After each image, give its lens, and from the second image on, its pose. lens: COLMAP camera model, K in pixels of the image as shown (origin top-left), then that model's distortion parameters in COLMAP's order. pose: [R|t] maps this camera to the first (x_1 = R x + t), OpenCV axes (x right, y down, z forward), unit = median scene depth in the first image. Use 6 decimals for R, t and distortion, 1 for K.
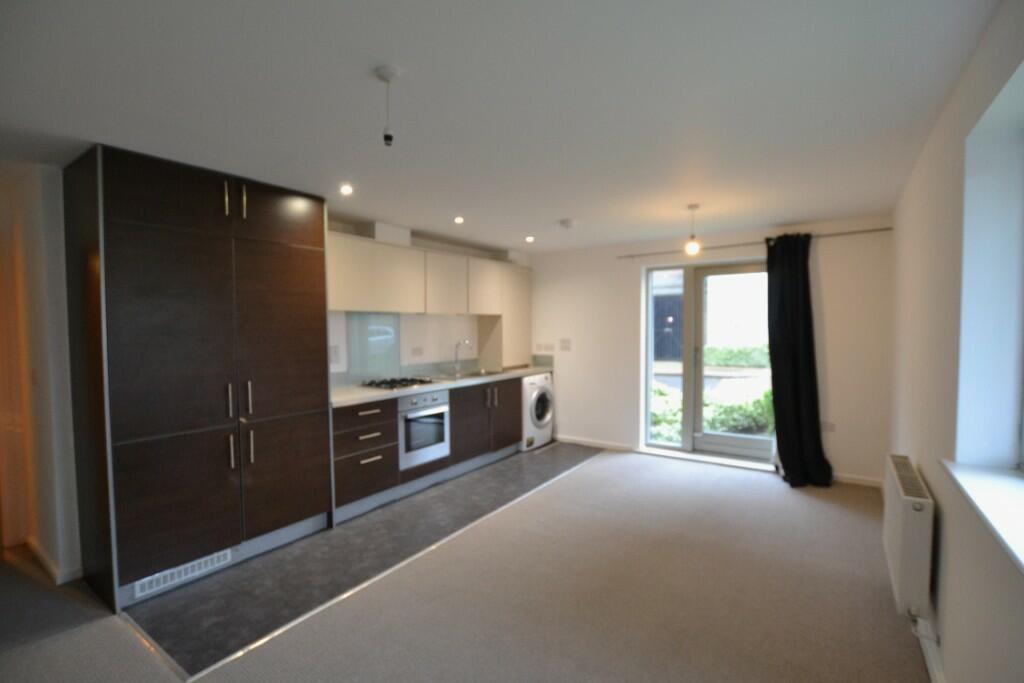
lens RADIAL K [[456.3, 0, 512.0], [0, 456.3, 341.5], [0, 0, 1]] dist [-0.031009, 0.004598]
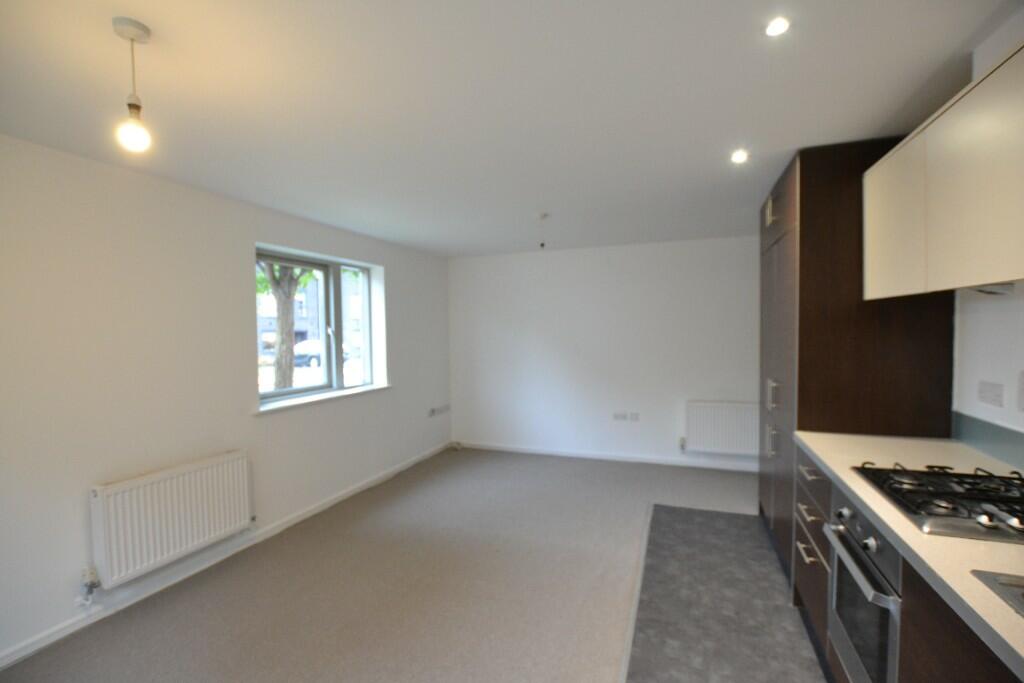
lens RADIAL K [[456.3, 0, 512.0], [0, 456.3, 341.5], [0, 0, 1]] dist [-0.031009, 0.004598]
pose [[-0.969925, 0.028670, -0.241709, 0.225759], [0.014313, 0.998039, 0.060945, -0.066476], [0.242982, 0.055652, -0.968433, 1.698707]]
